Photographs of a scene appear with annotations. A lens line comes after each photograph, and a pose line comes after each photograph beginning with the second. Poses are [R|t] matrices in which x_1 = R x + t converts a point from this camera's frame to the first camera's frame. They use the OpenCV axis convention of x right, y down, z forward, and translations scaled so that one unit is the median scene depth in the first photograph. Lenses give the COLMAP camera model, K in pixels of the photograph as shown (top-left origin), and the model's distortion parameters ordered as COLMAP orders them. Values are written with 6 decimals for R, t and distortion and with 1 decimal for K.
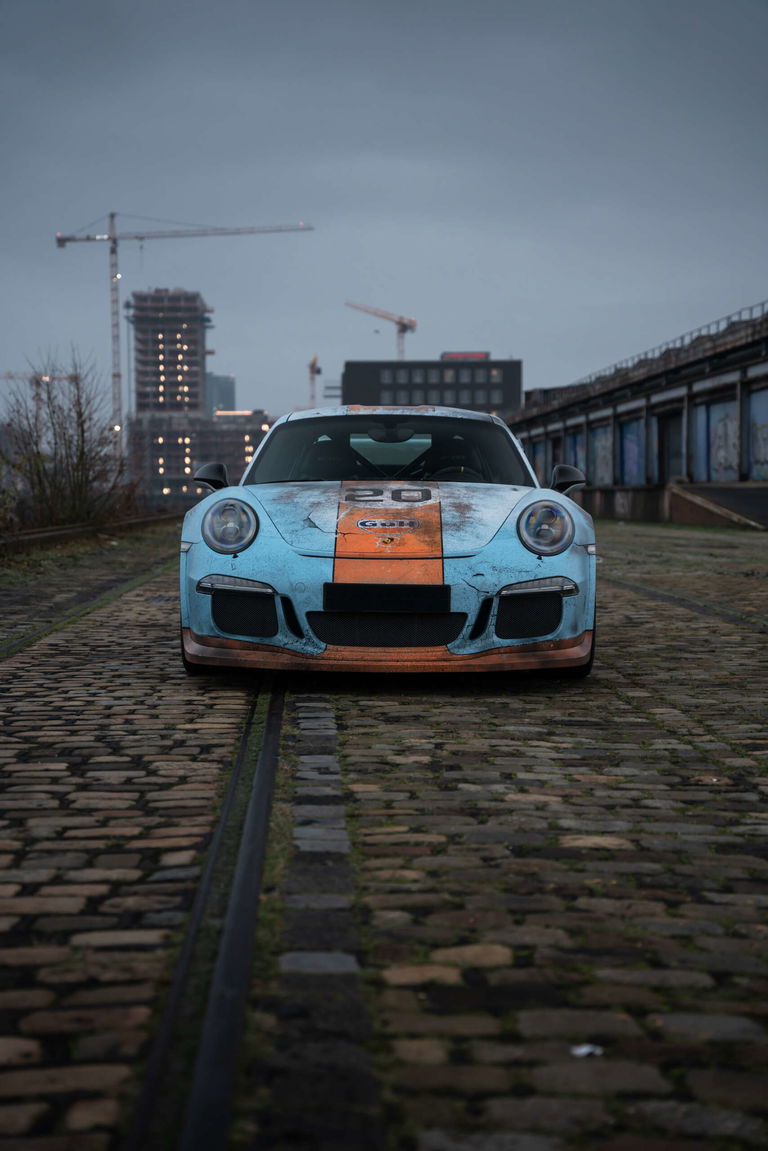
lens RADIAL K [[2016.7, 0, 385.2], [0, 2016.7, 572.7], [0, 0, 1]] dist [0.249522, 0.000000]
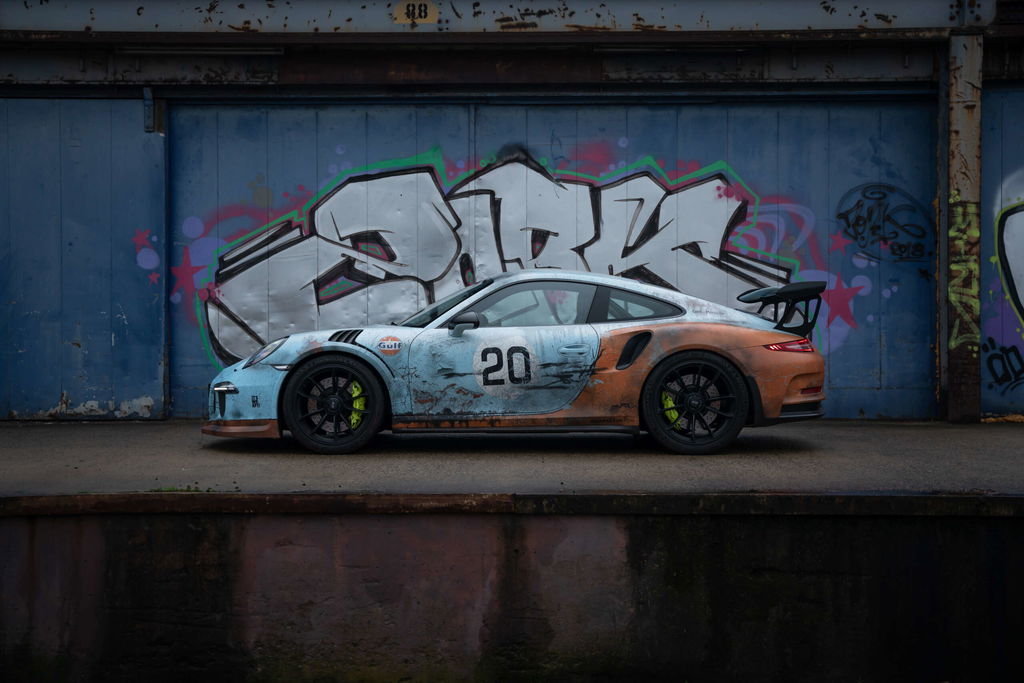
lens RADIAL K [[1286.3, 0, 511.6], [0, 1286.3, 338.1], [0, 0, 1]] dist [0.066993, 0.000000]
pose [[-0.000263, 0.001848, -0.999998, 1.160073], [-0.040444, 0.999180, 0.001857, -0.045765], [0.999182, 0.040444, -0.000188, 1.258023]]
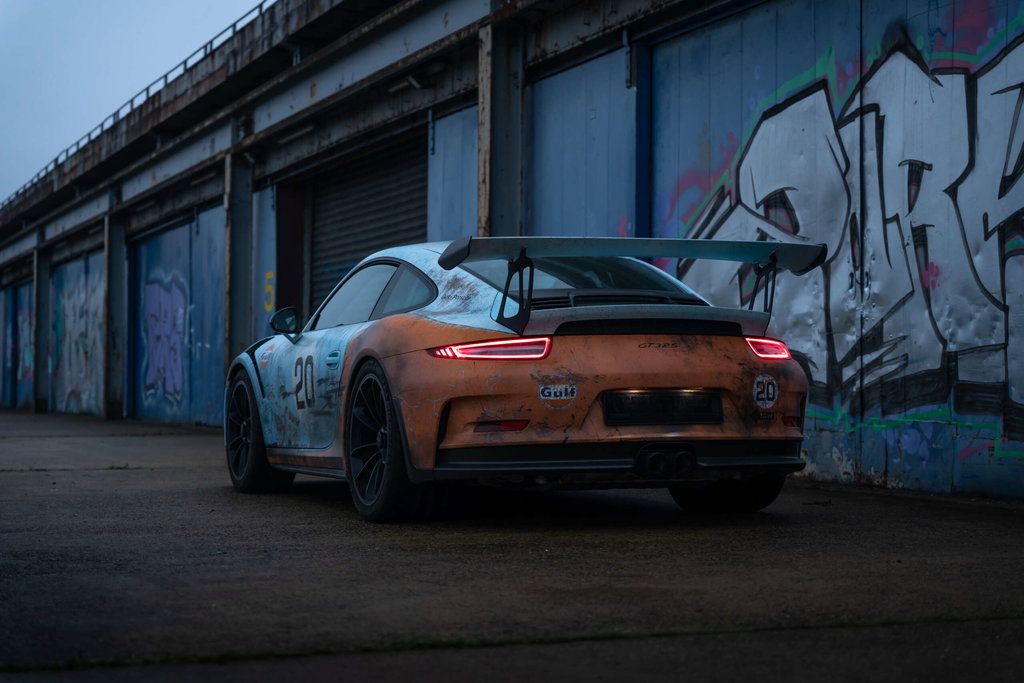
lens RADIAL K [[2000.2, 0, 515.5], [0, 2000.2, 340.9], [0, 0, 1]] dist [0.072995, 0.000000]
pose [[-0.929296, -0.009334, -0.369217, 0.429835], [-0.016661, 0.999722, 0.016661, -0.067557], [0.368959, 0.021634, -0.929194, 2.403799]]
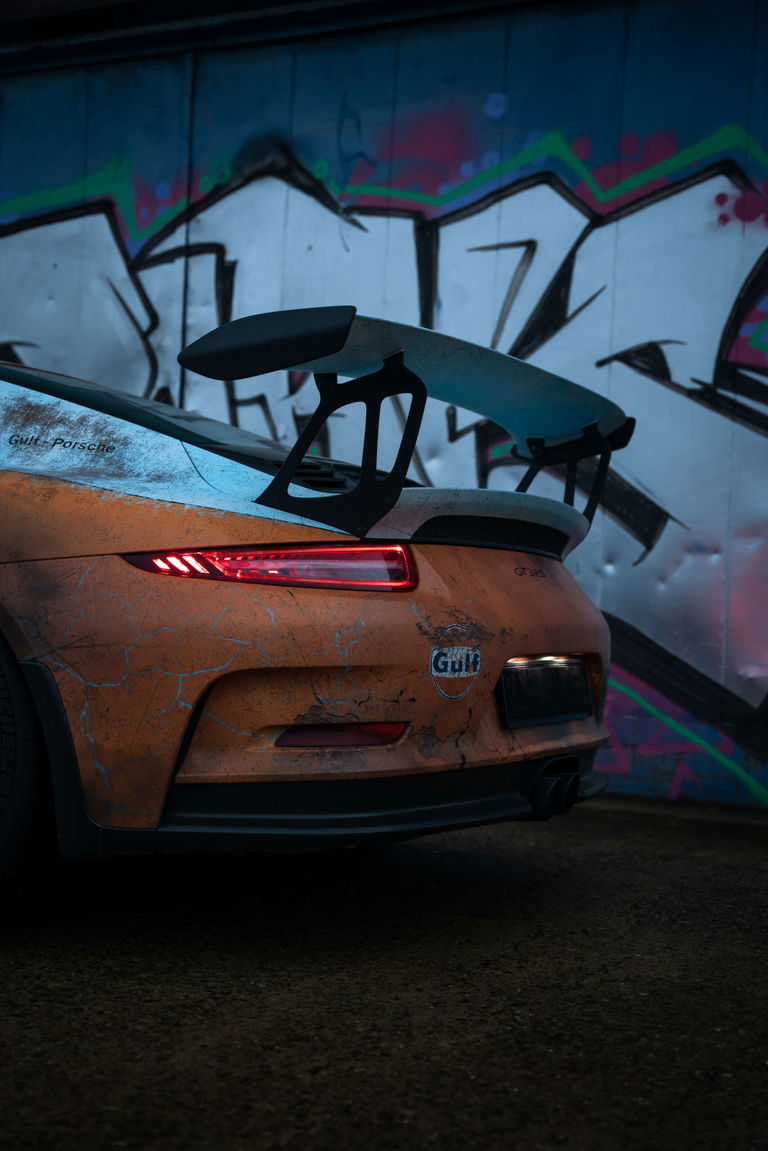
lens RADIAL K [[1617.4, 0, 377.6], [0, 1617.4, 576.4], [0, 0, 1]] dist [0.134443, 0.000000]
pose [[-0.434845, -0.040995, -0.899572, 0.398619], [-0.079623, 0.996801, -0.006937, -0.043123], [0.896978, 0.068610, -0.436718, 1.669328]]
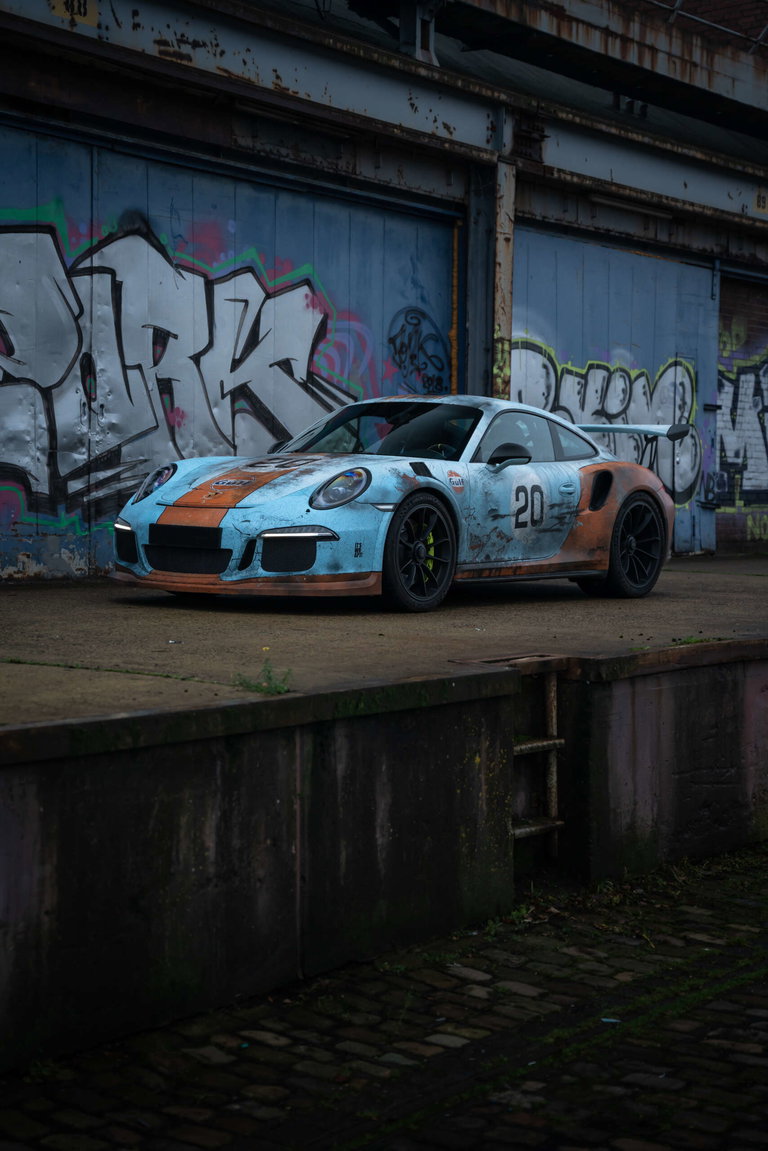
lens RADIAL K [[1929.2, 0, 365.6], [0, 1929.2, 577.1], [0, 0, 1]] dist [0.229206, 0.000000]
pose [[0.805571, 0.044899, -0.590796, 0.851585], [-0.045200, 0.998876, 0.014280, 0.016047], [0.590773, 0.015200, 0.806695, 0.038205]]
